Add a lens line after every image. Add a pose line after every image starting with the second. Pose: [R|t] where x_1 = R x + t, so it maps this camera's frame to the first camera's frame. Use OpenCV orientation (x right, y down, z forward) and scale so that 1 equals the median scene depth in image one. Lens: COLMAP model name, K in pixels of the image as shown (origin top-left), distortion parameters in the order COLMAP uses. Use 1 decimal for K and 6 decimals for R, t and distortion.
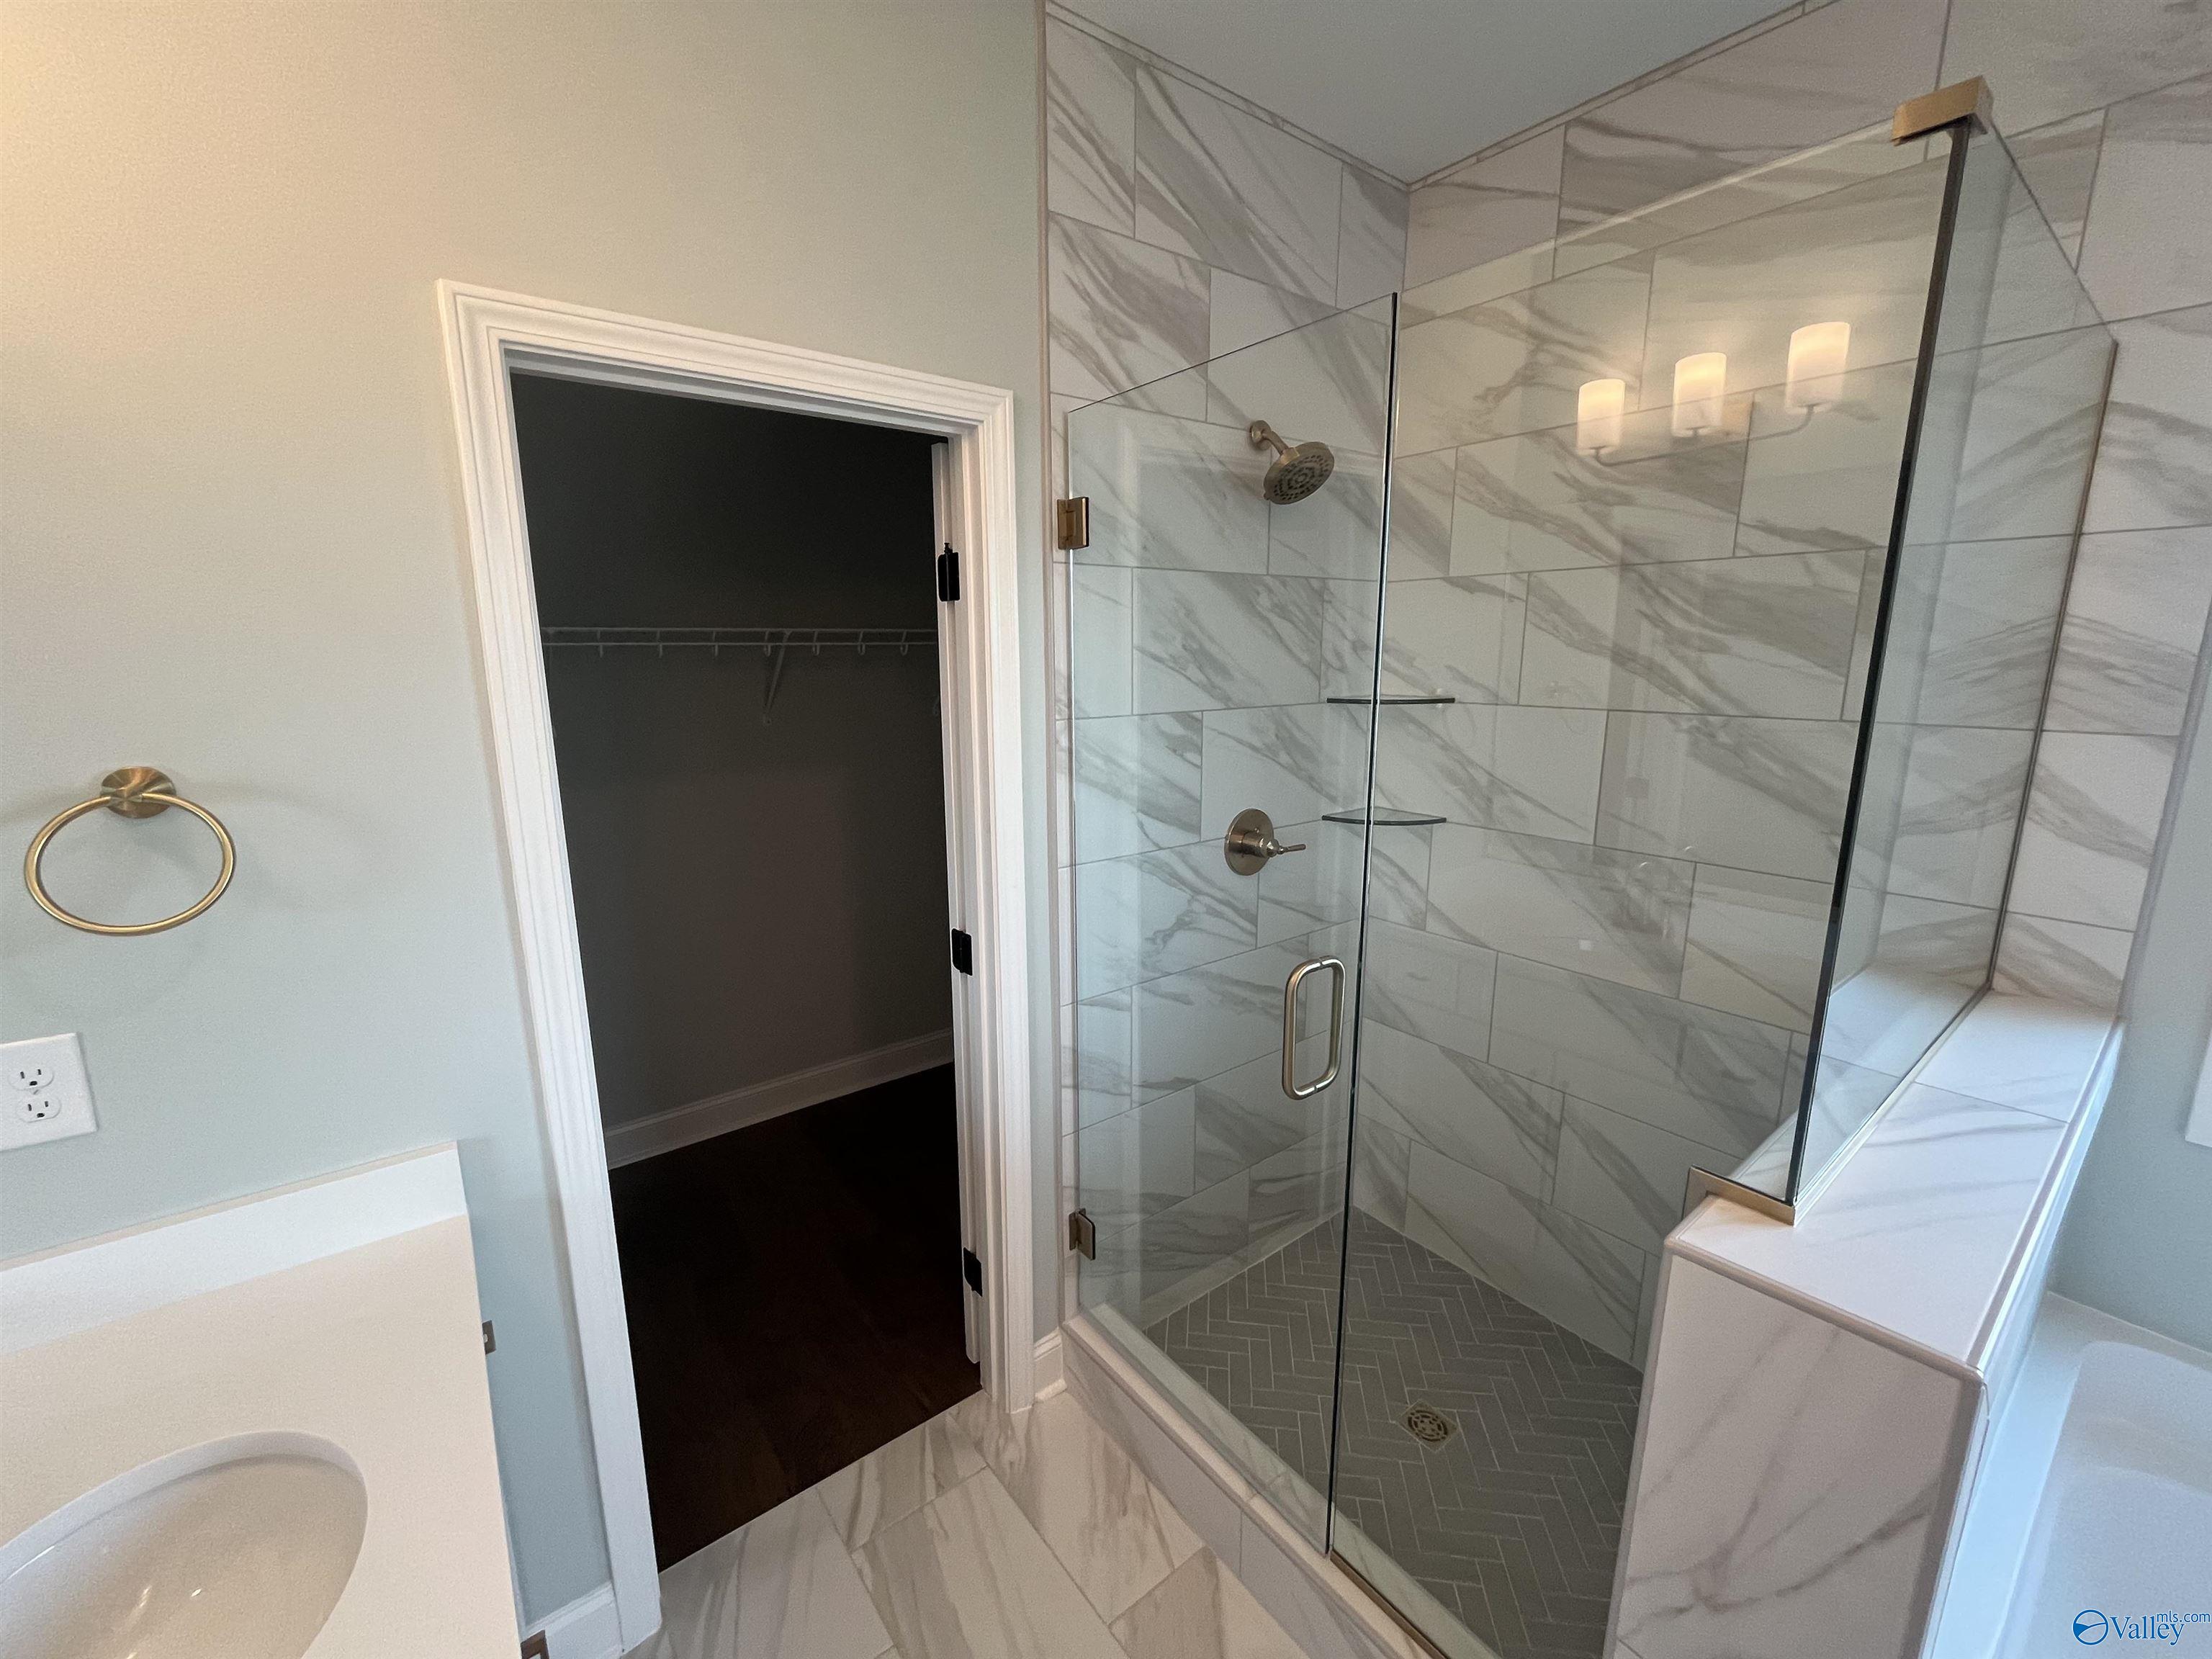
lens RADIAL K [[908.1, 0, 1106.0], [0, 908.1, 829.5], [0, 0, 1]] dist [-0.001147, 0.000279]
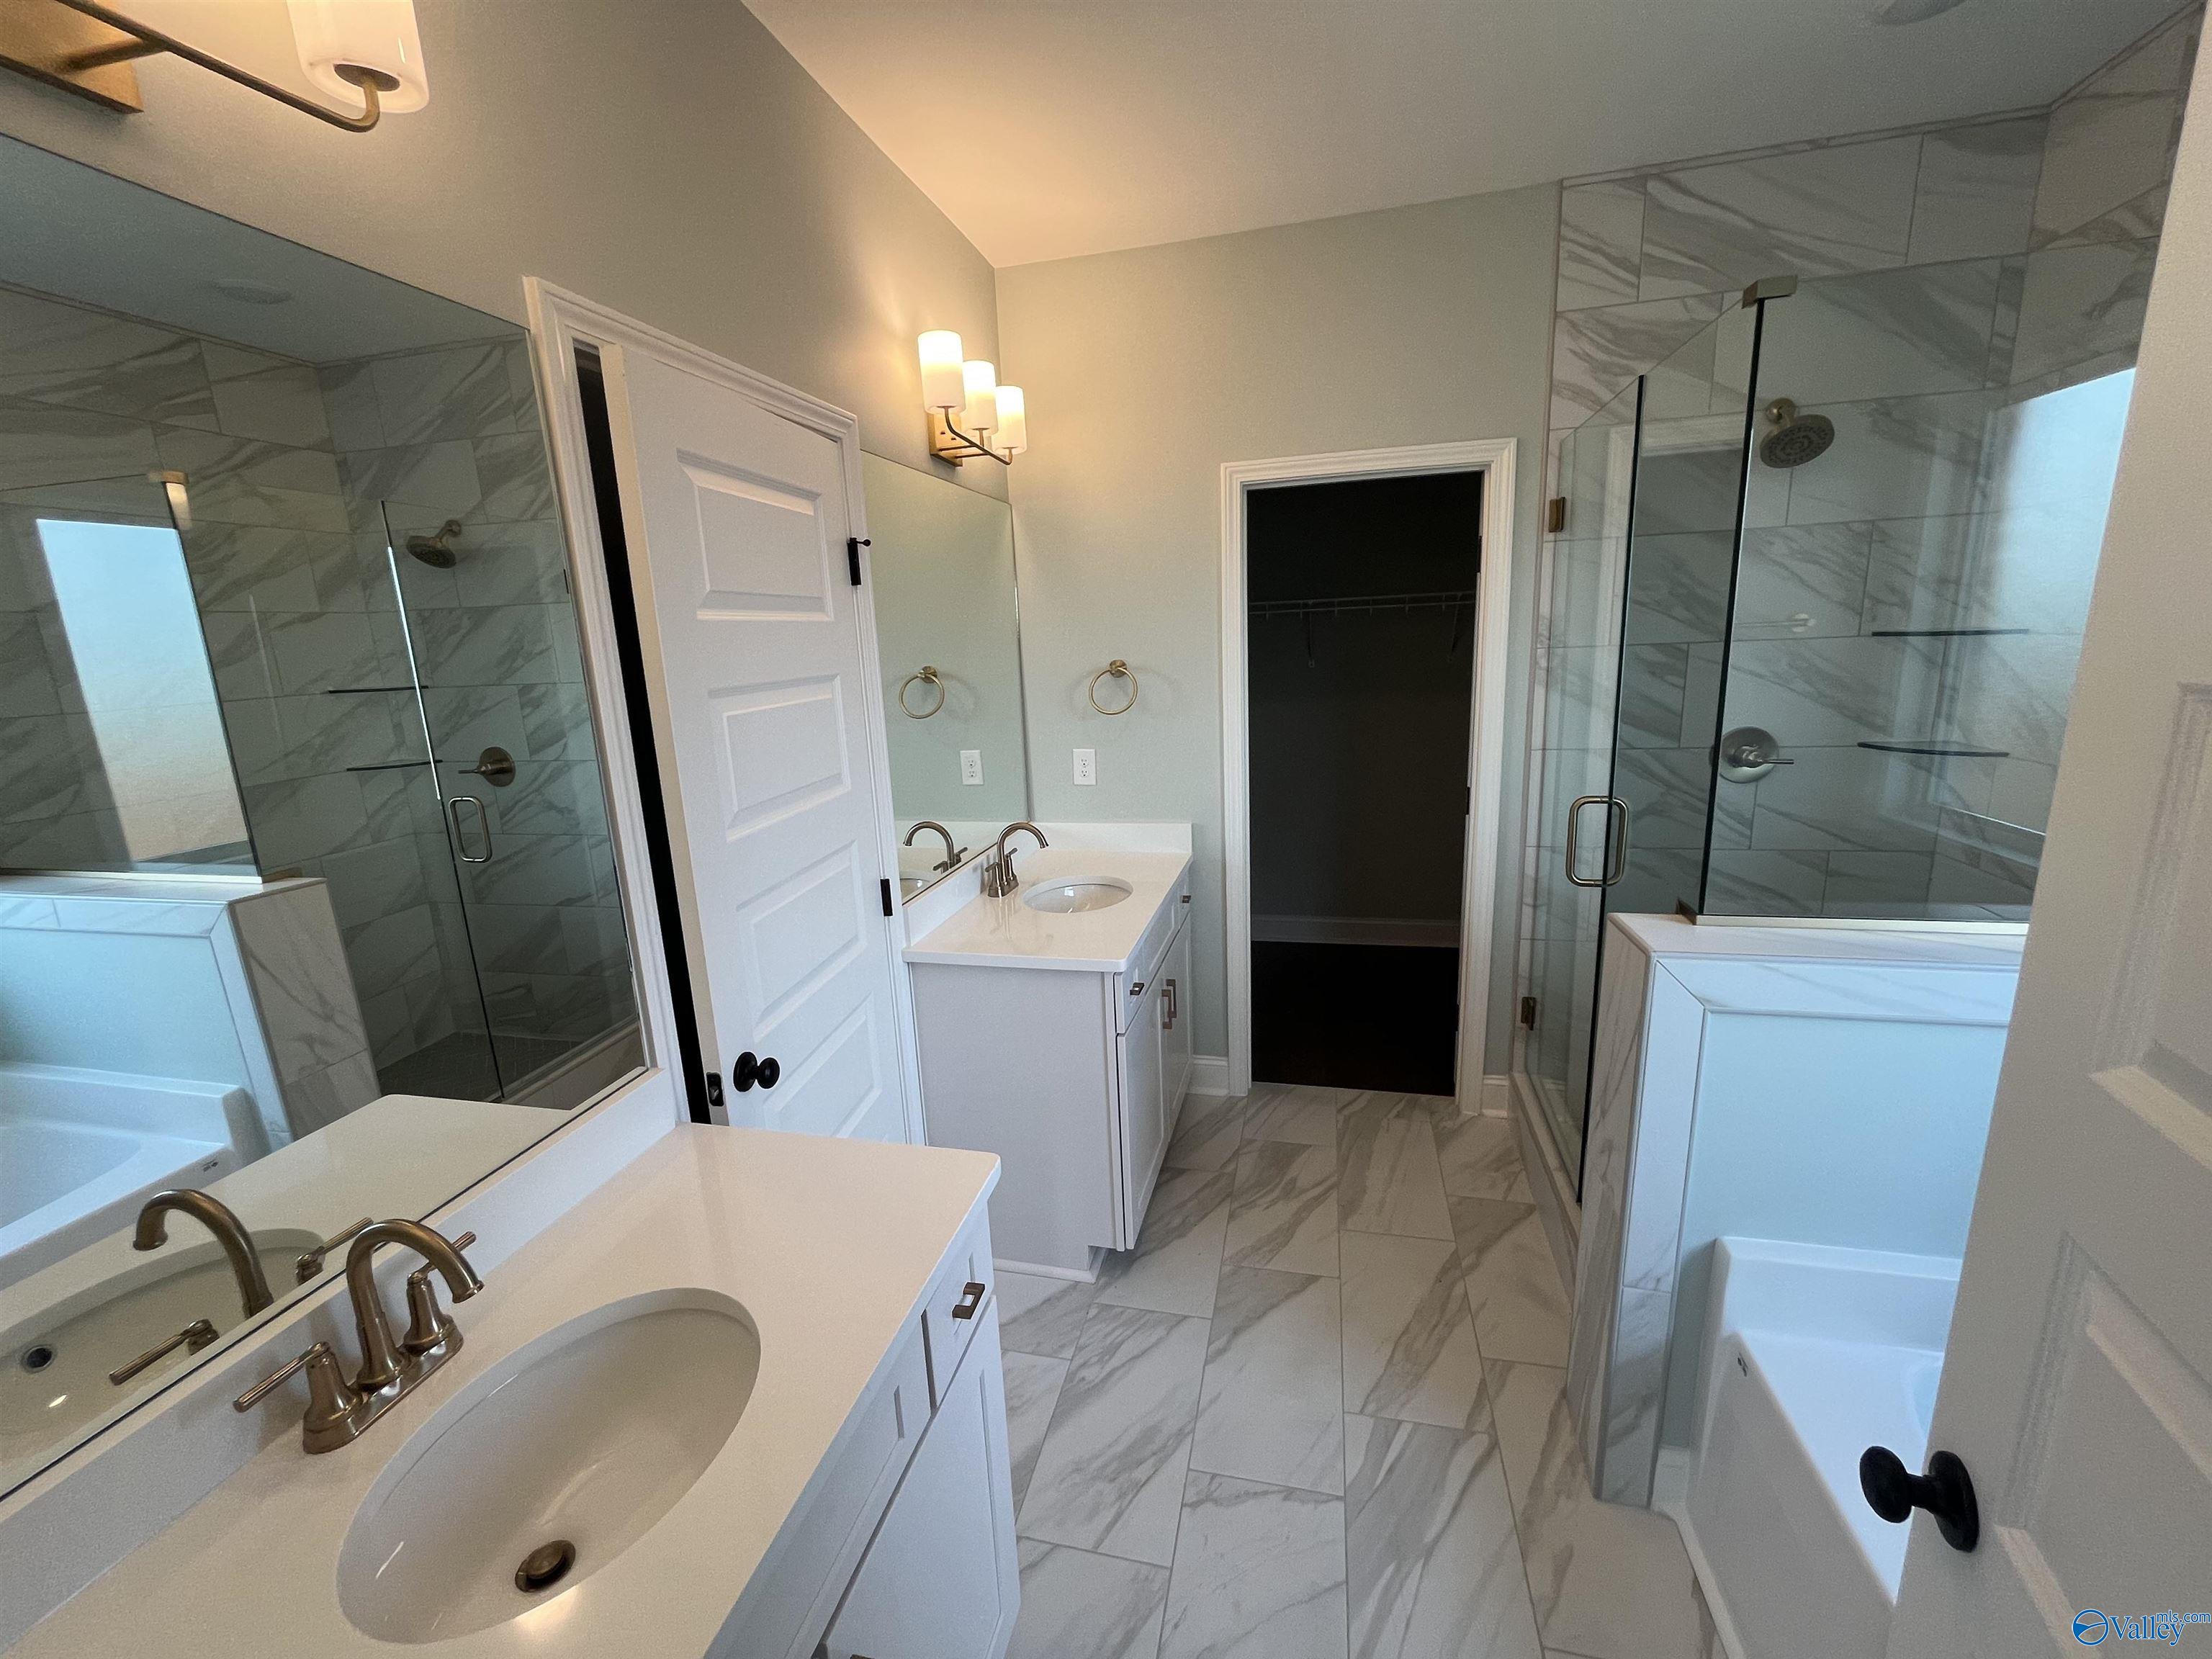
lens RADIAL K [[908.1, 0, 1106.0], [0, 908.1, 829.5], [0, 0, 1]] dist [-0.001147, 0.000279]
pose [[0.624143, 0.142471, -0.768210, 0.678877], [-0.115158, 0.989270, 0.089906, 0.119508], [0.772777, 0.032351, 0.633853, -0.475555]]
